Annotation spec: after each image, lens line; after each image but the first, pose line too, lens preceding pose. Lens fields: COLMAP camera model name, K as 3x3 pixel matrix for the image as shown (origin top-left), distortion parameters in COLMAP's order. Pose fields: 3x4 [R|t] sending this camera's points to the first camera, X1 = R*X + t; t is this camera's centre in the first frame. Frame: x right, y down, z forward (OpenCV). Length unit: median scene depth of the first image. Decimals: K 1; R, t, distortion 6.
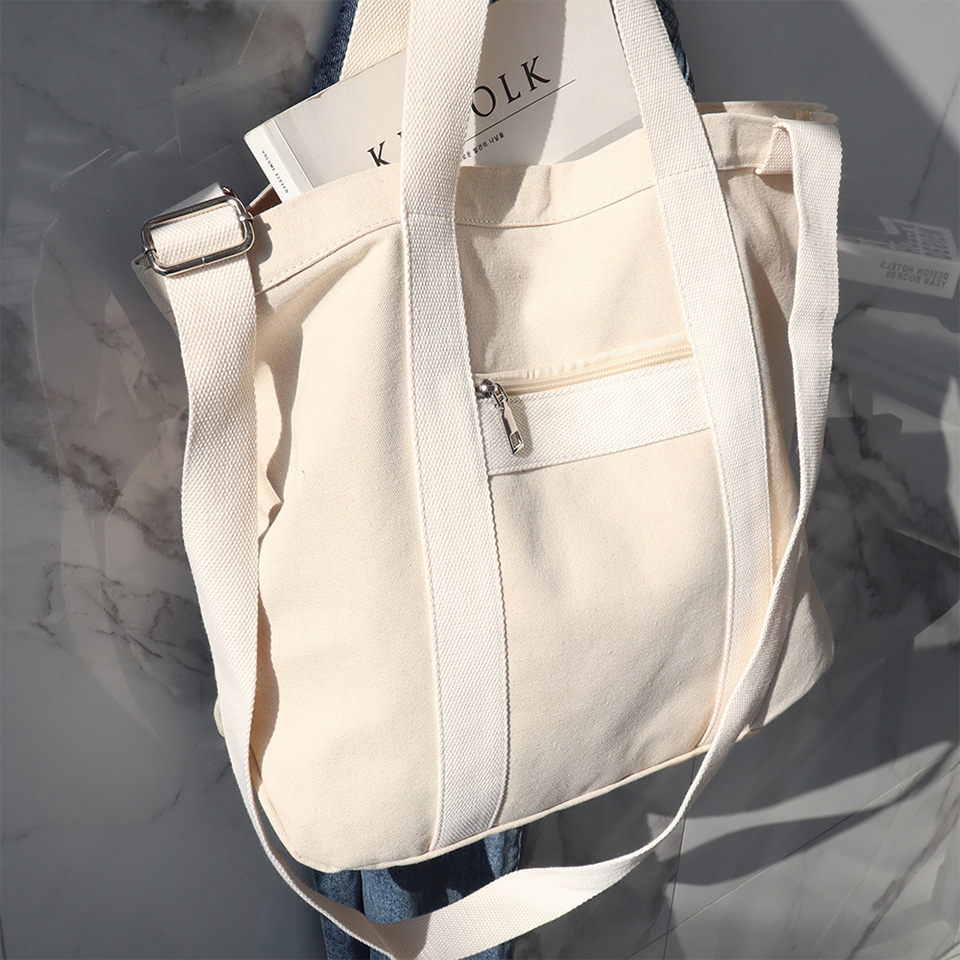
lens RADIAL K [[1395.3, 0, 483.1], [0, 1395.3, 473.7], [0, 0, 1]] dist [-0.020749, 0.000000]
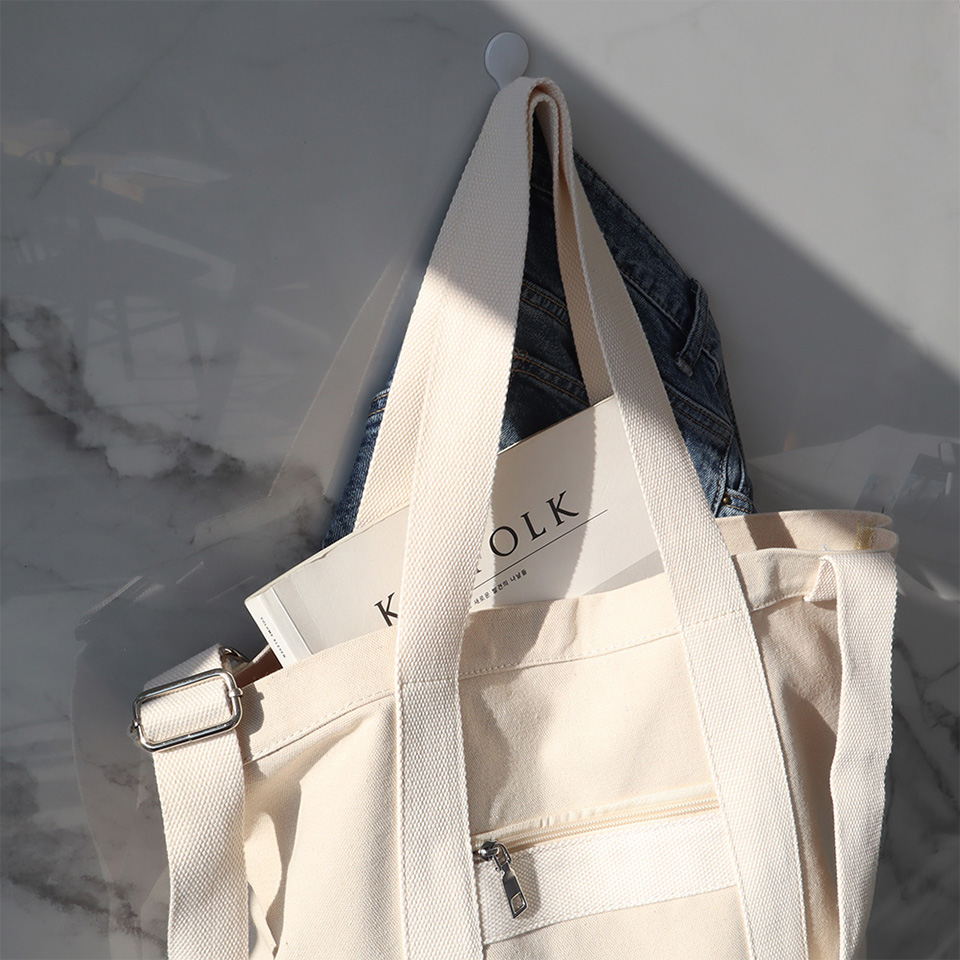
lens RADIAL K [[1395.3, 0, 485.8], [0, 1395.3, 481.3], [0, 0, 1]] dist [-0.020749, 0.000000]
pose [[0.985874, 0.028887, -0.164978, 0.147394], [-0.040248, 0.997011, -0.065944, -0.243154], [0.162580, 0.071652, 0.984090, 0.029706]]
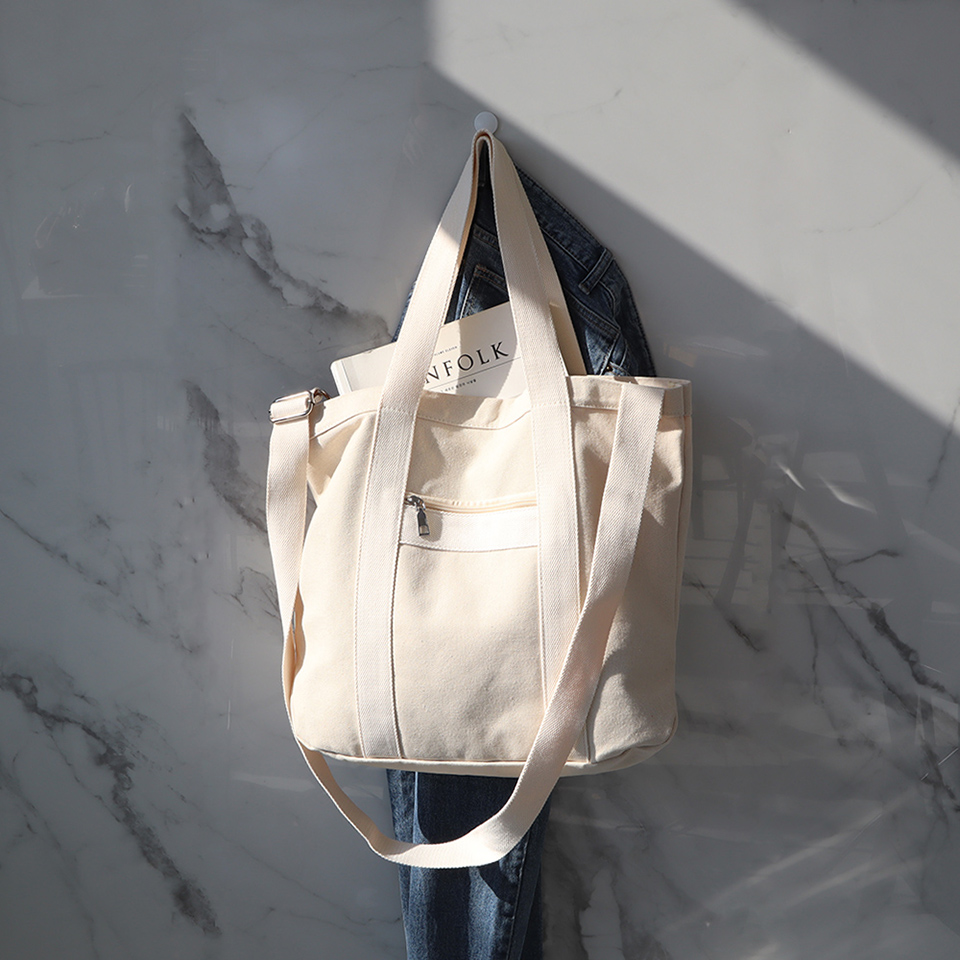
lens RADIAL K [[1509.1, 0, 484.6], [0, 1509.1, 480.7], [0, 0, 1]] dist [-0.021098, 0.000000]
pose [[0.782925, 0.084640, -0.616331, 1.308092], [-0.241572, 0.954323, -0.175812, 0.245260], [0.573299, 0.286536, 0.767611, -0.528916]]
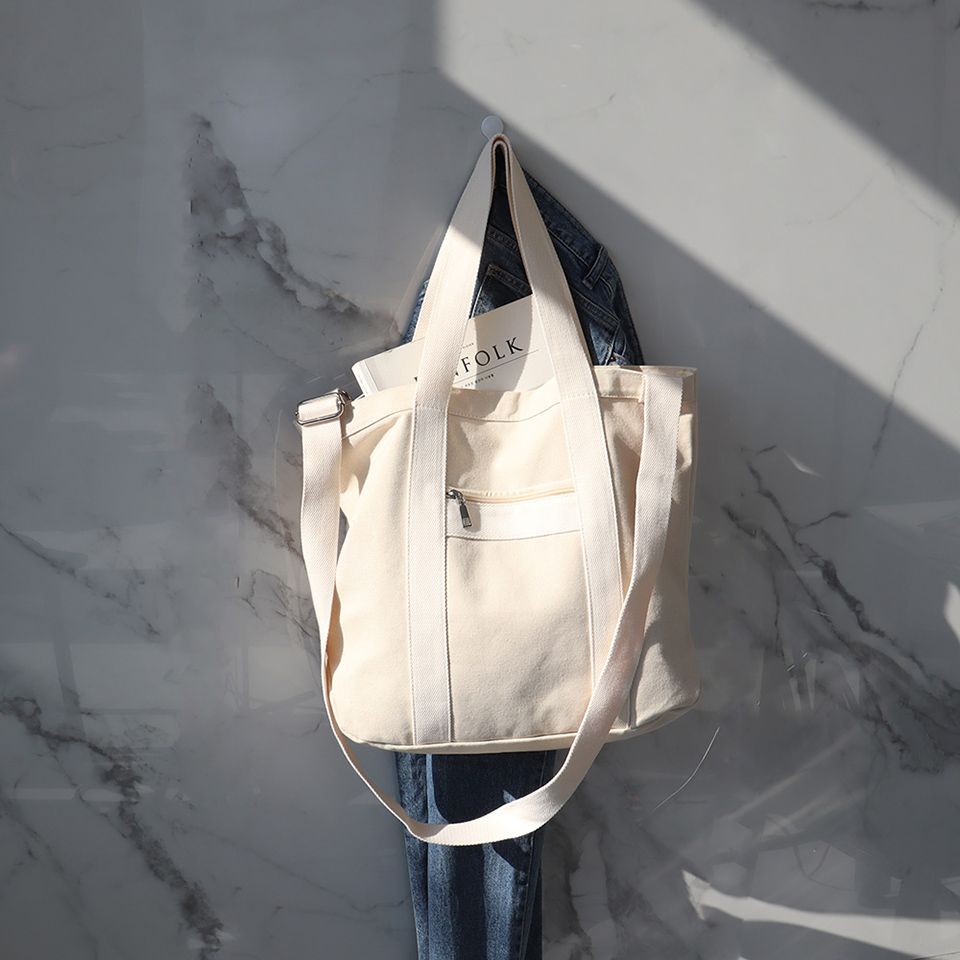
lens RADIAL K [[1627.7, 0, 484.4], [0, 1627.7, 479.4], [0, 0, 1]] dist [0.001058, 0.000000]
pose [[0.918010, 0.050670, -0.393306, 0.922854], [-0.139681, 0.969557, -0.201119, 0.366835], [0.371141, 0.239567, 0.897141, -1.040809]]
